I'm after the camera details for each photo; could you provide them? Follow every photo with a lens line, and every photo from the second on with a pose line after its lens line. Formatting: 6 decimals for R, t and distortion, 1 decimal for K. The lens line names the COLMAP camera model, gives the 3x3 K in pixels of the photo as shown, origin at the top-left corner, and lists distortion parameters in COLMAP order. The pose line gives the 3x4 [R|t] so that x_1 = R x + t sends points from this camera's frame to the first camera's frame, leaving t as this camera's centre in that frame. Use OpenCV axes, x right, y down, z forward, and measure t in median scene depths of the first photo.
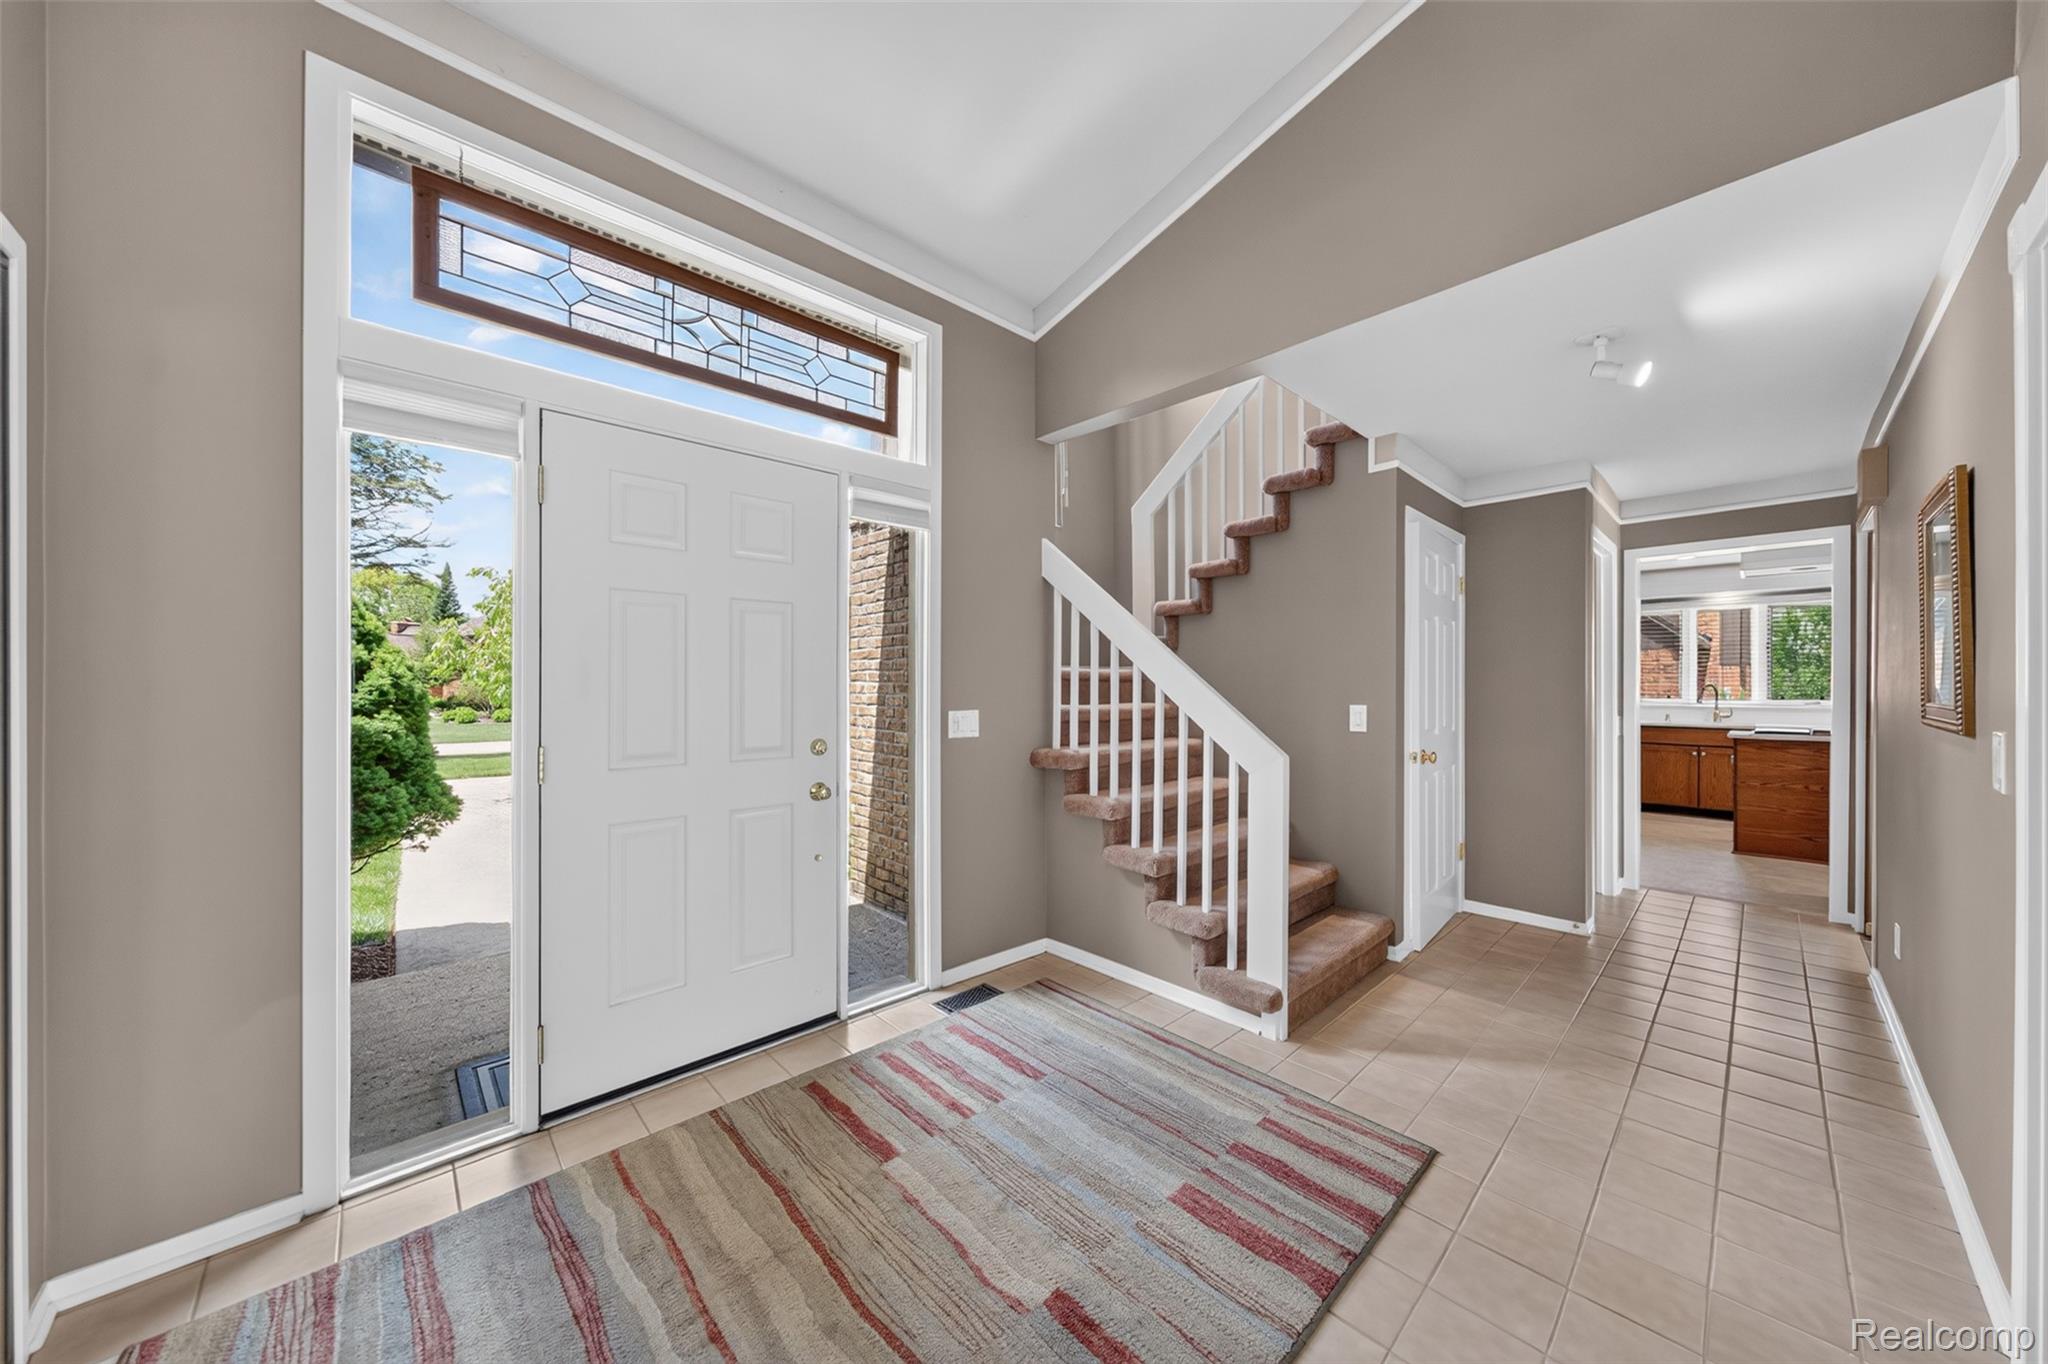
lens RADIAL K [[695.8, 0, 1026.9], [0, 695.8, 677.9], [0, 0, 1]] dist [-0.001160, 0.001025]
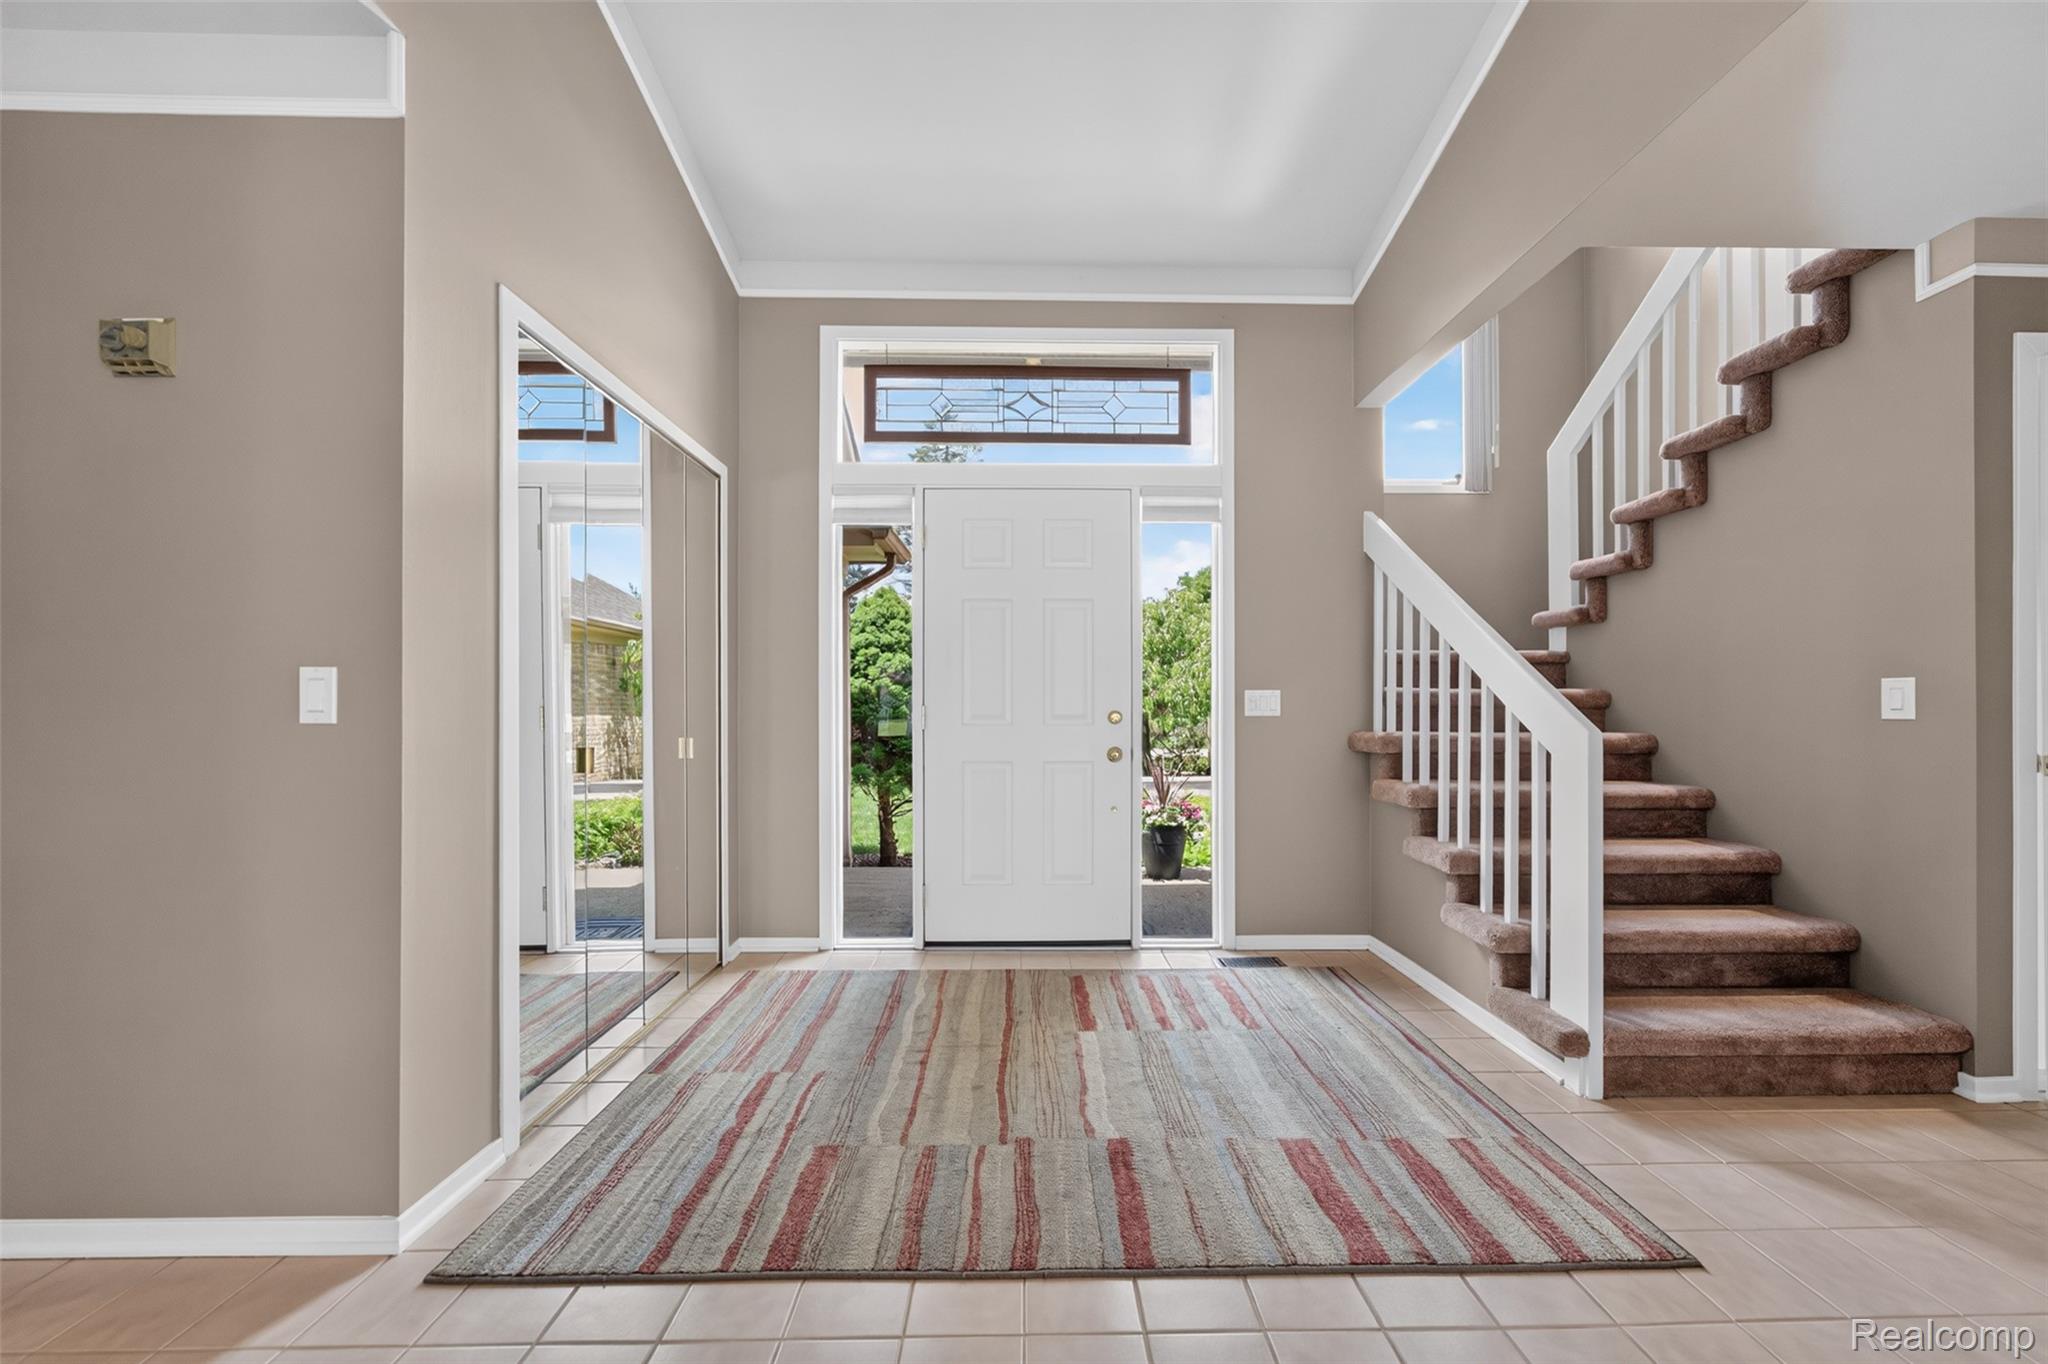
lens RADIAL K [[695.8, 0, 1028.3], [0, 695.8, 698.2], [0, 0, 1]] dist [-0.001160, 0.001025]
pose [[0.733990, -0.008917, -0.679101, 0.451563], [0.004380, 0.999955, -0.008395, 0.083280], [0.679146, 0.003188, 0.733996, 0.008211]]
